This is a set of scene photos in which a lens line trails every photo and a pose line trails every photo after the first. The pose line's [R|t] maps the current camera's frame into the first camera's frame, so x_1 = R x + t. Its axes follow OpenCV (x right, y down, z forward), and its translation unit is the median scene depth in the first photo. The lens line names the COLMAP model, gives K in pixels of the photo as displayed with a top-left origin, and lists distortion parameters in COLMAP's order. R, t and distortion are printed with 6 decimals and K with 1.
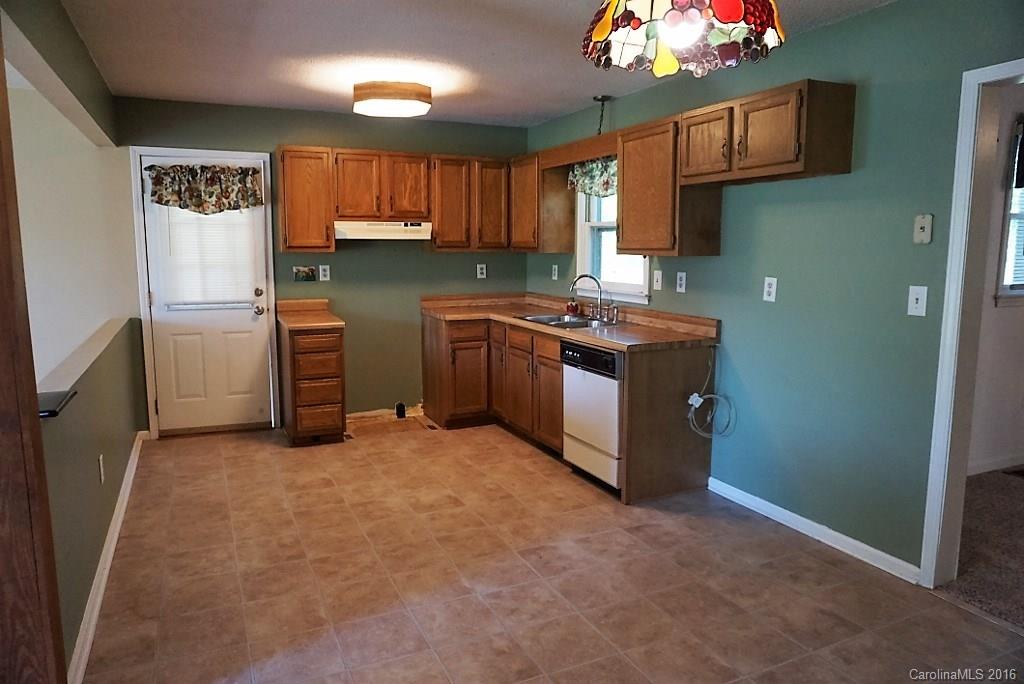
lens RADIAL K [[680.3, 0, 514.0], [0, 680.3, 342.3], [0, 0, 1]] dist [-0.043677, 0.031492]
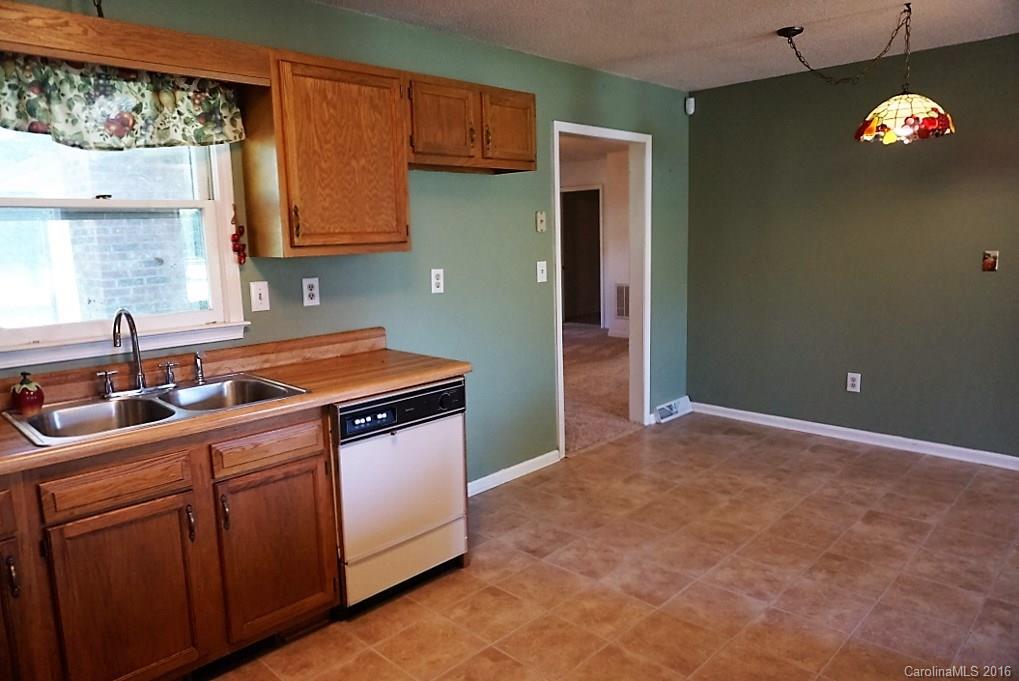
lens RADIAL K [[677.0, 0, 505.6], [0, 677.0, 341.1], [0, 0, 1]] dist [-0.043677, 0.031492]
pose [[-0.341199, -0.134064, 0.930382, -0.620347], [0.163486, 0.966229, 0.199184, -0.183869], [-0.925665, 0.220066, -0.307758, 1.301392]]
